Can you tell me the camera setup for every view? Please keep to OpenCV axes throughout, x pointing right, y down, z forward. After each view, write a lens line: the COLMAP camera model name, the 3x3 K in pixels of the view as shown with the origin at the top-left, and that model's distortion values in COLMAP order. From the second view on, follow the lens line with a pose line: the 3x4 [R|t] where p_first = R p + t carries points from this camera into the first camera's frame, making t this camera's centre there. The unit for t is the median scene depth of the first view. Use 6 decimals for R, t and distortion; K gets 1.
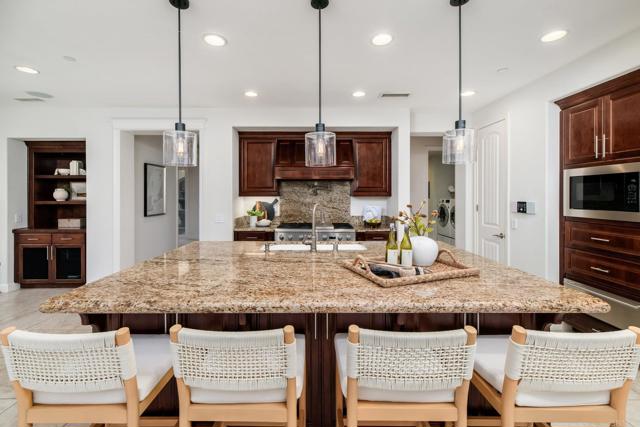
lens RADIAL K [[285.5, 0, 309.1], [0, 285.5, 197.4], [0, 0, 1]] dist [0.002873, 0.000330]
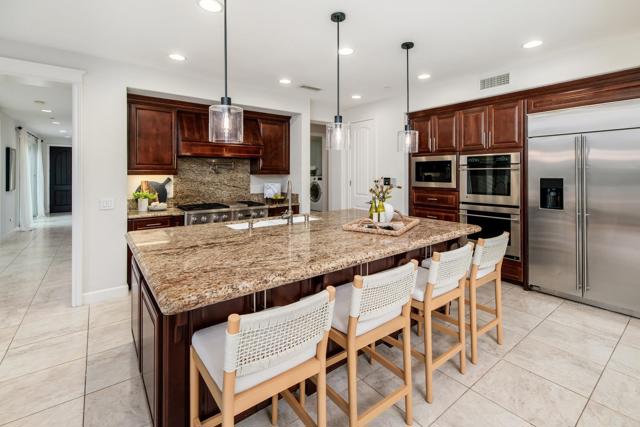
lens RADIAL K [[295.0, 0, 324.0], [0, 295.0, 178.9], [0, 0, 1]] dist [0.000940, 0.000012]
pose [[0.781098, -0.011905, 0.624295, -0.328424], [0.005341, 0.999909, 0.012385, 0.000082], [-0.624386, -0.006340, 0.781090, 0.016720]]
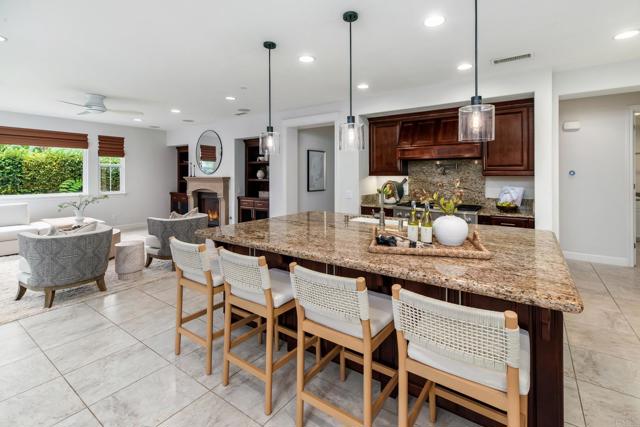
lens RADIAL K [[288.0, 0, 328.7], [0, 288.0, 176.7], [0, 0, 1]] dist [-0.002998, -0.000050]
pose [[0.825896, 0.002932, -0.563815, 0.265568], [-0.005169, 0.999984, -0.002371, 0.003459], [0.563799, 0.004873, 0.825898, -0.025764]]
